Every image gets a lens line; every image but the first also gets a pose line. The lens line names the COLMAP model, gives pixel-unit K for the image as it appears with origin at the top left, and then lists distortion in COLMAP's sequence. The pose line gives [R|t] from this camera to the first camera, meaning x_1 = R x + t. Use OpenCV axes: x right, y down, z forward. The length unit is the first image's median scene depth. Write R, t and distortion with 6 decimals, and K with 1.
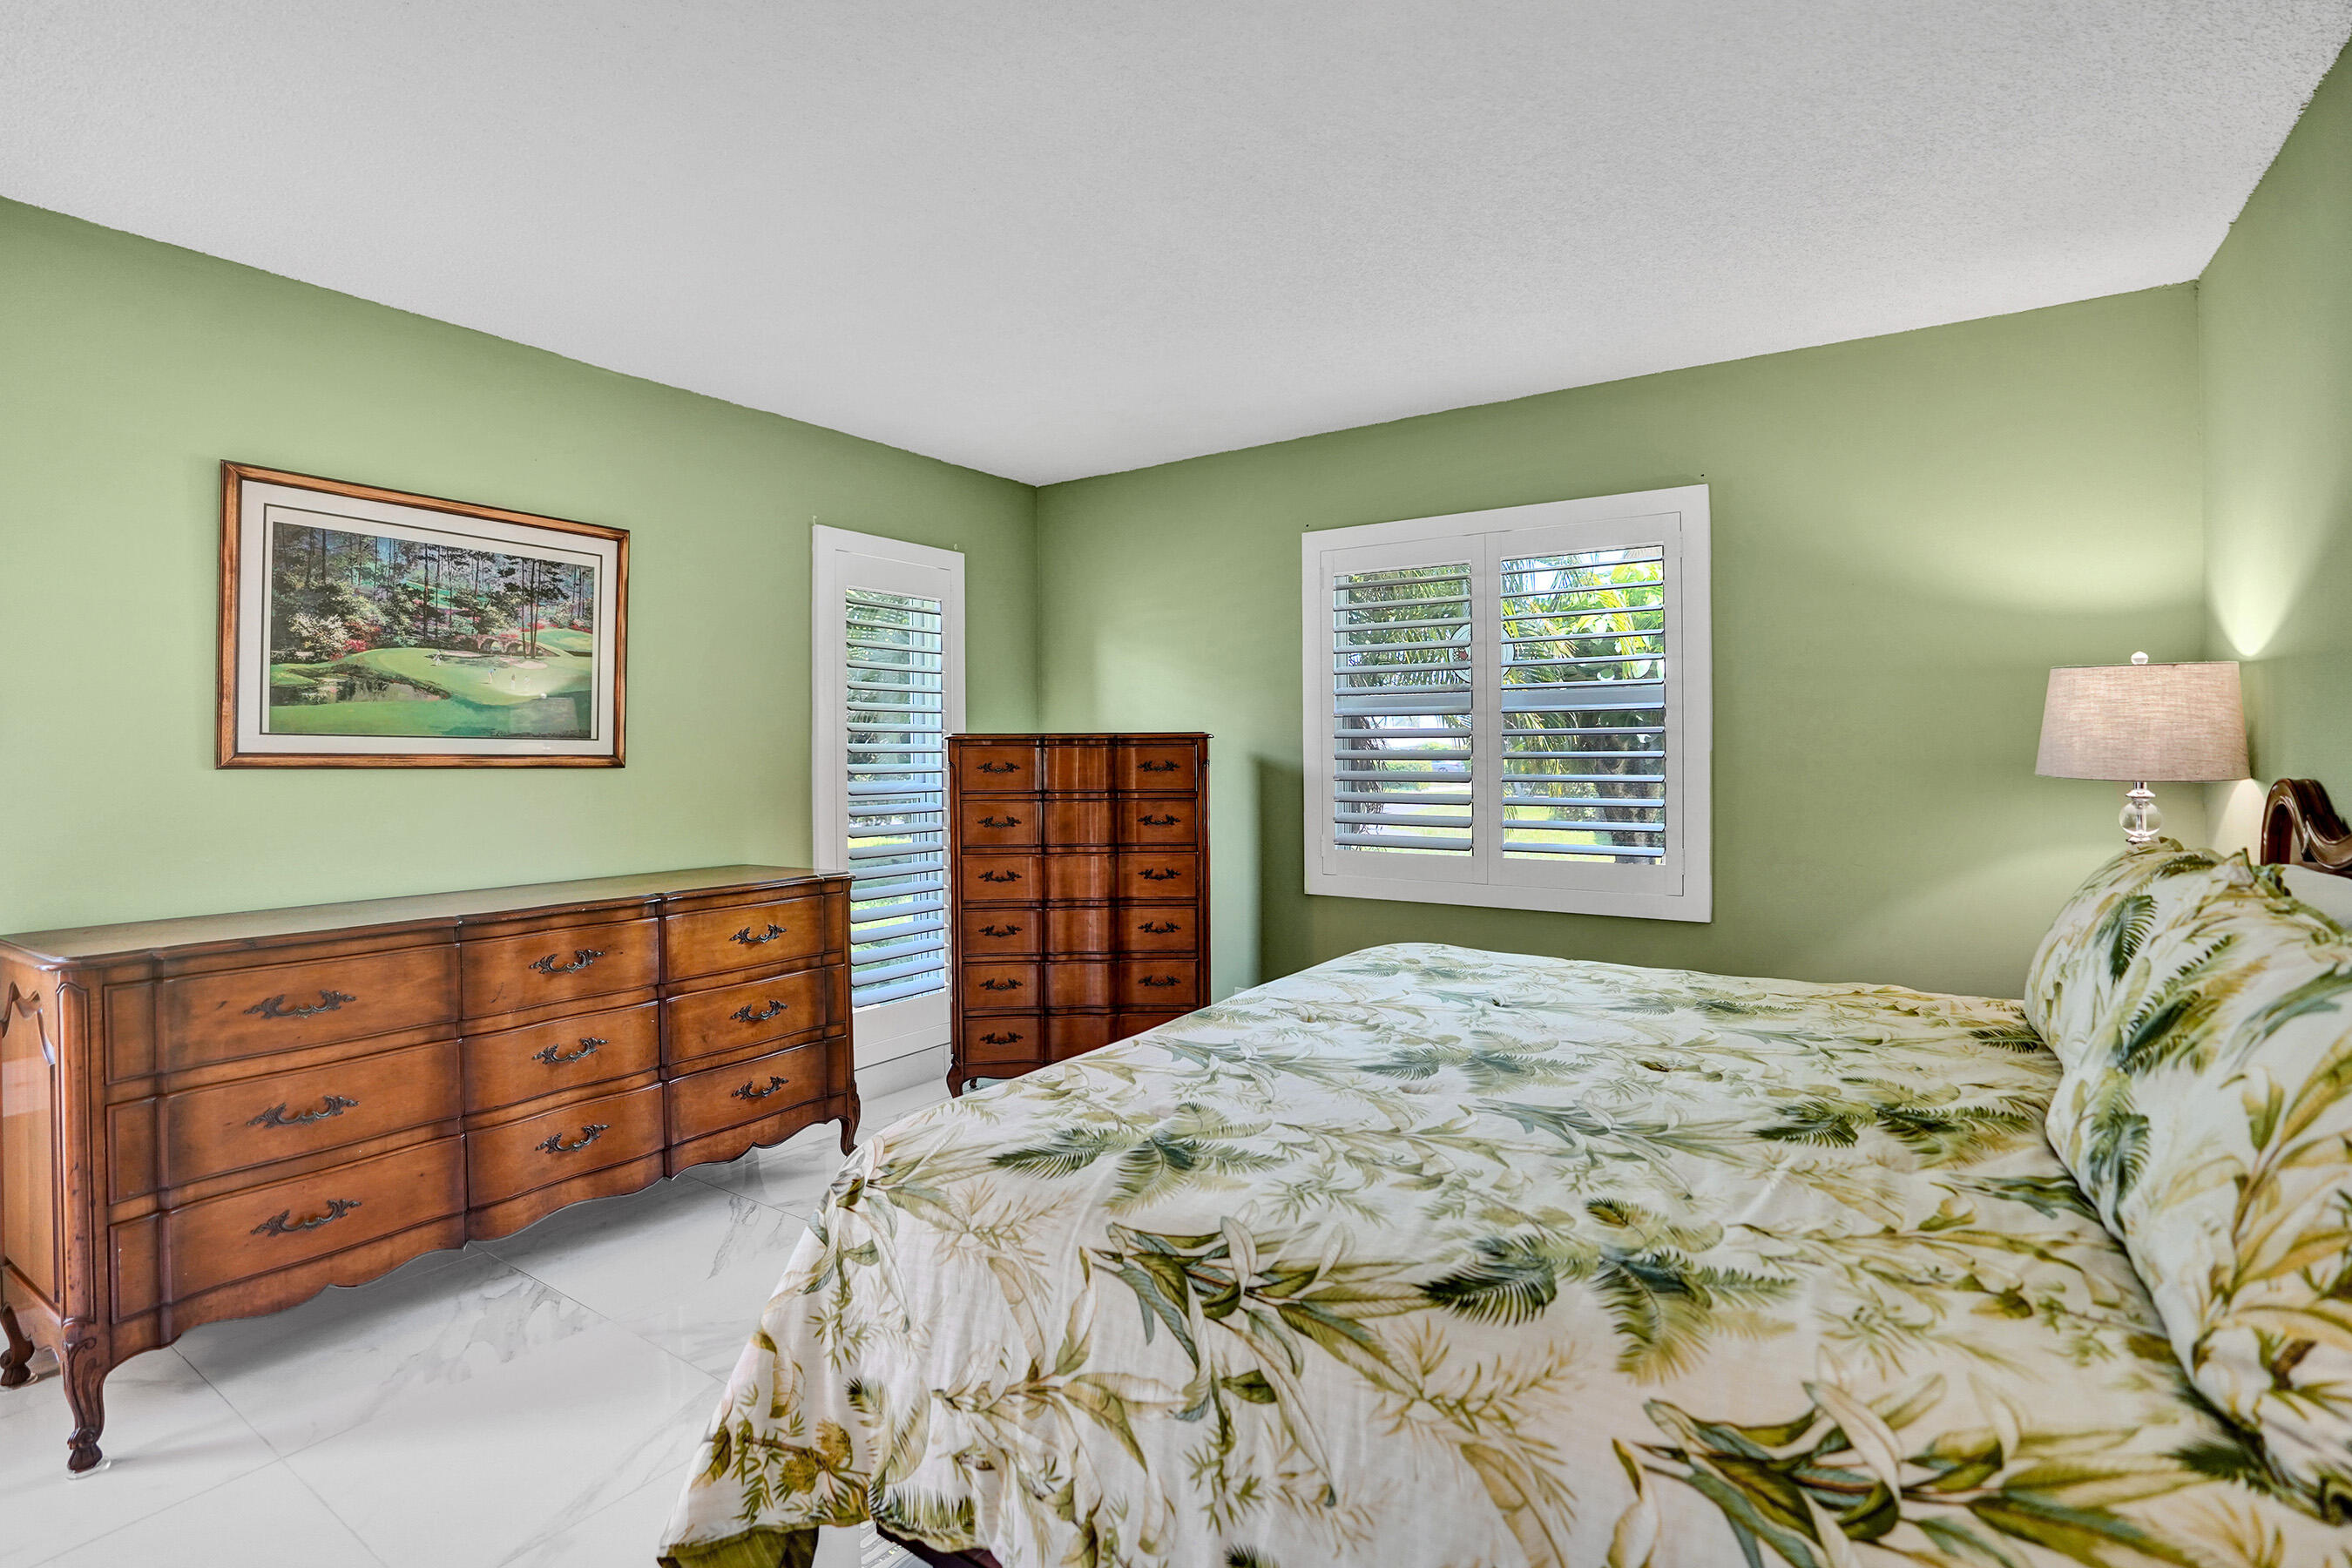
lens RADIAL K [[1150.5, 0, 1184.8], [0, 1150.5, 767.9], [0, 0, 1]] dist [-0.073187, 0.031992]
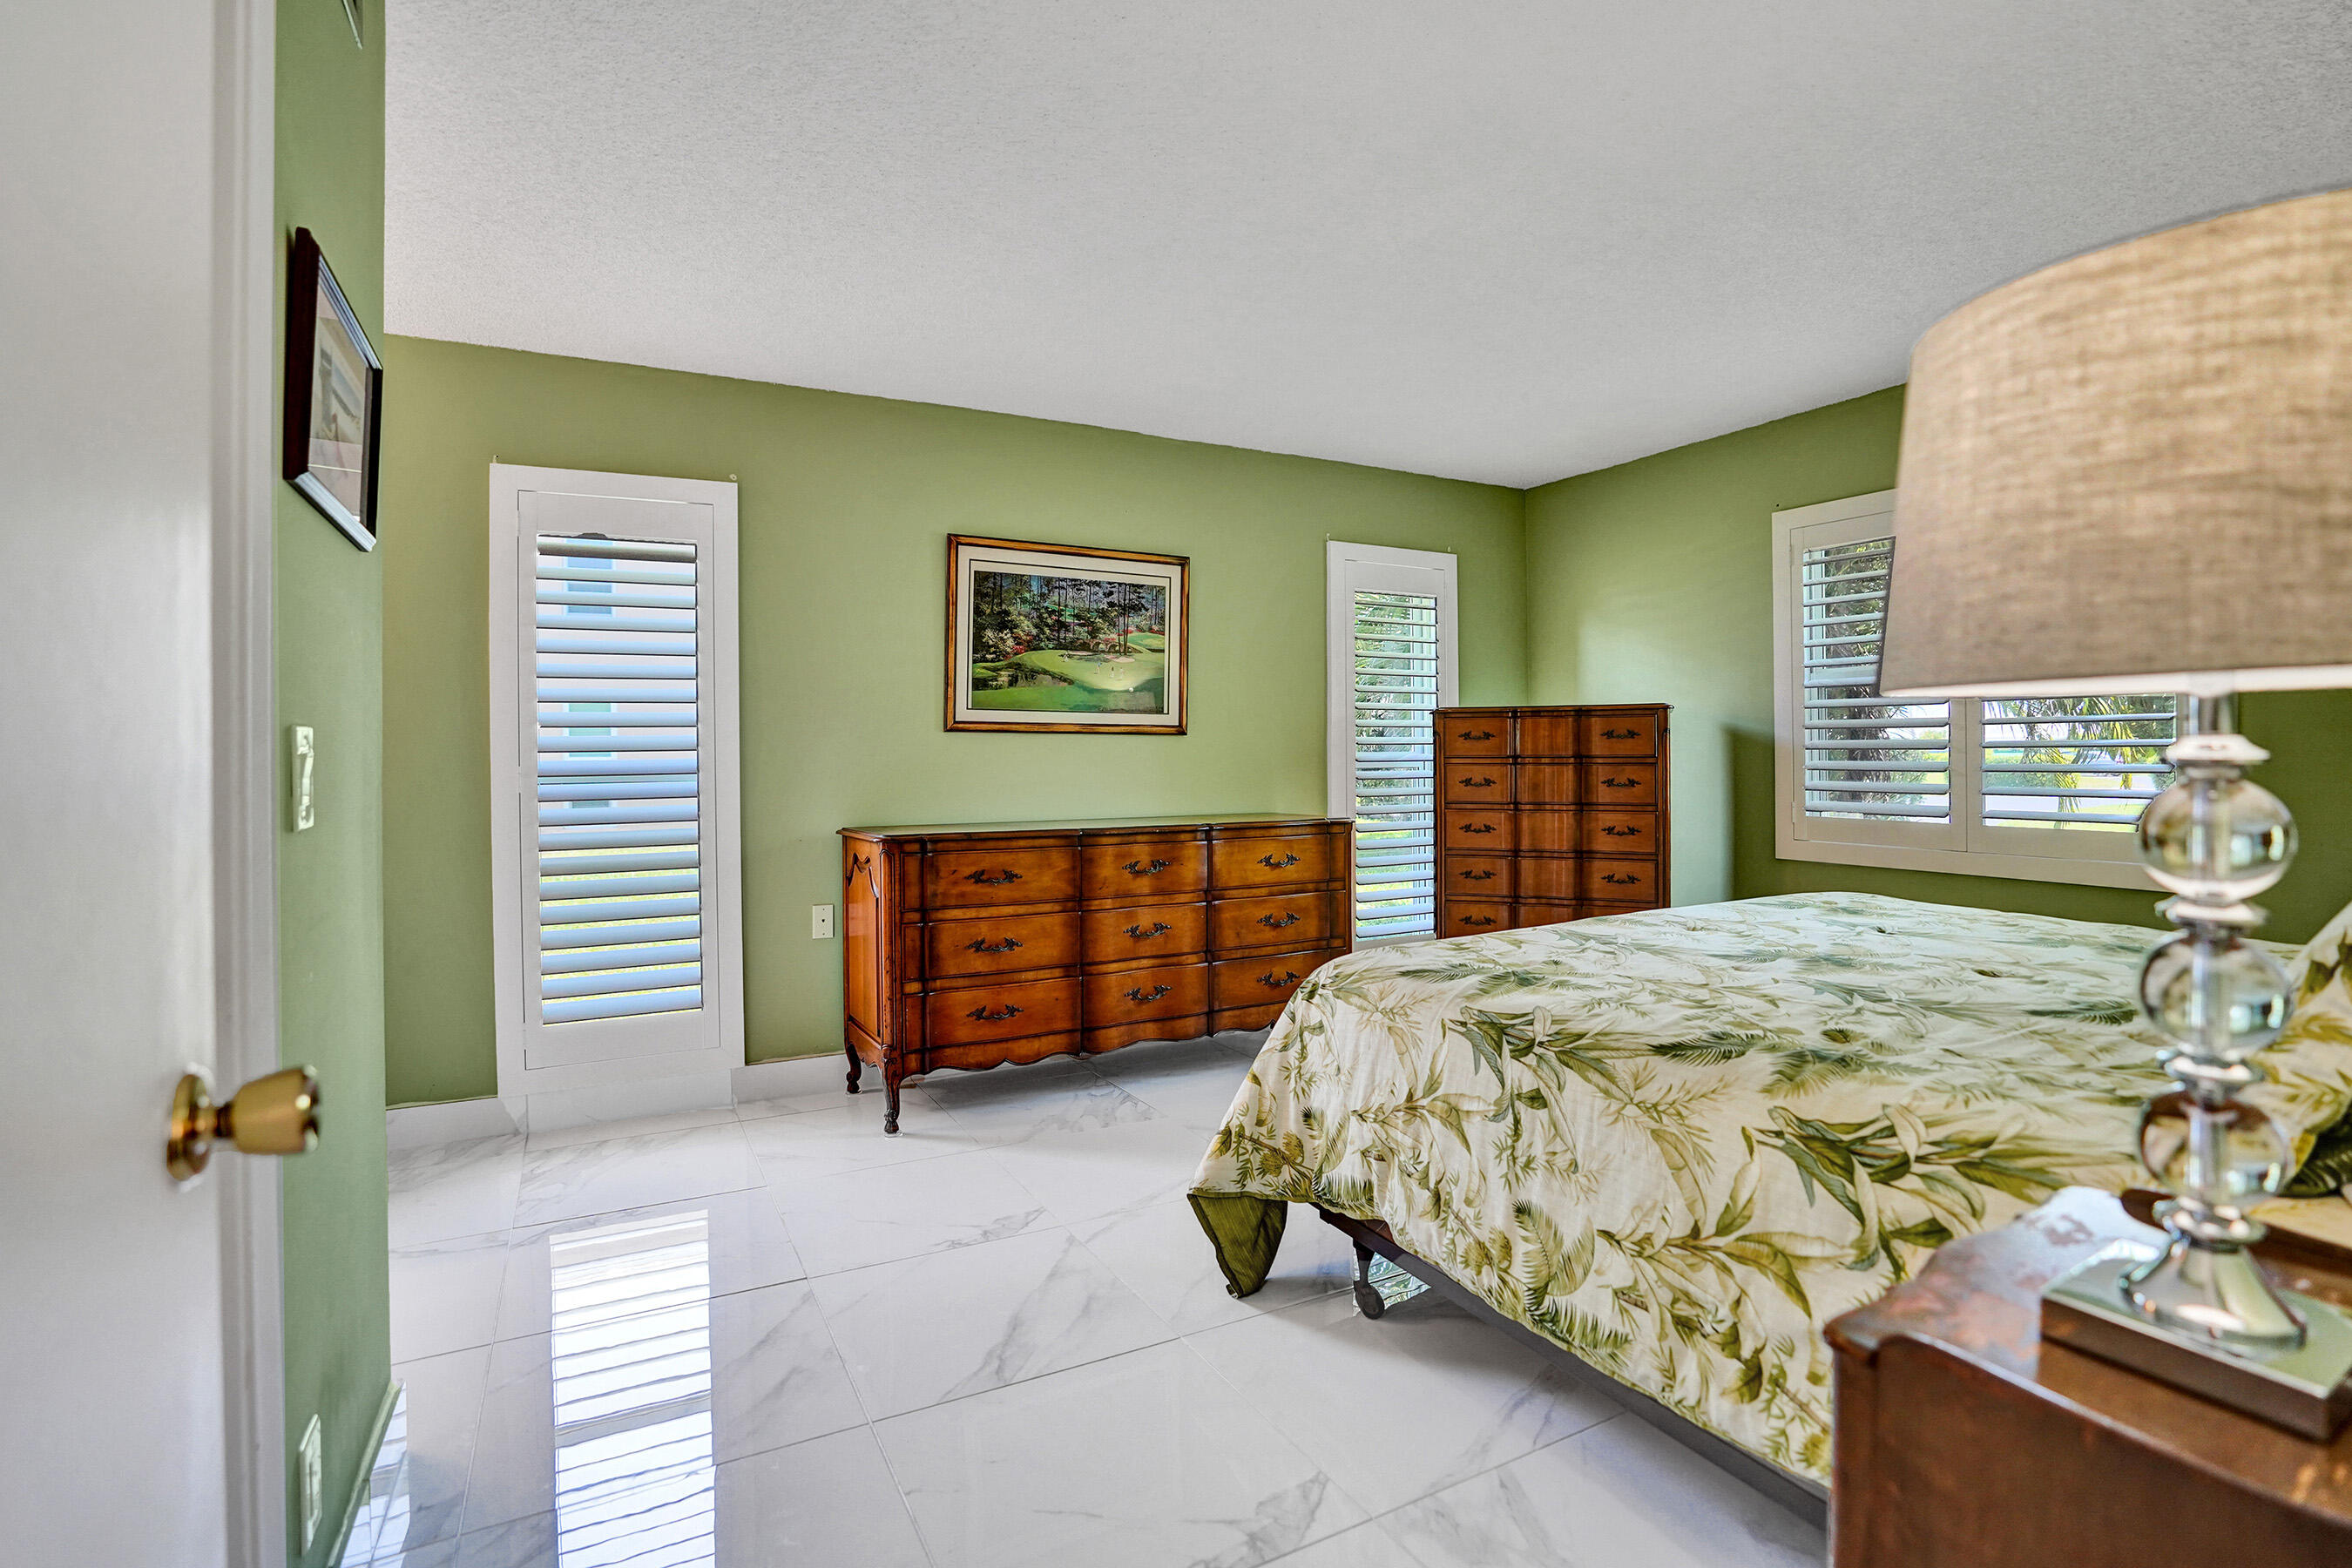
lens RADIAL K [[1110.9, 0, 1171.4], [0, 1110.9, 777.6], [0, 0, 1]] dist [-0.065465, 0.027459]
pose [[0.886671, 0.011961, -0.462247, 0.150906], [-0.004028, 0.999827, 0.018145, 0.041242], [0.462384, -0.014227, 0.886566, -0.270511]]
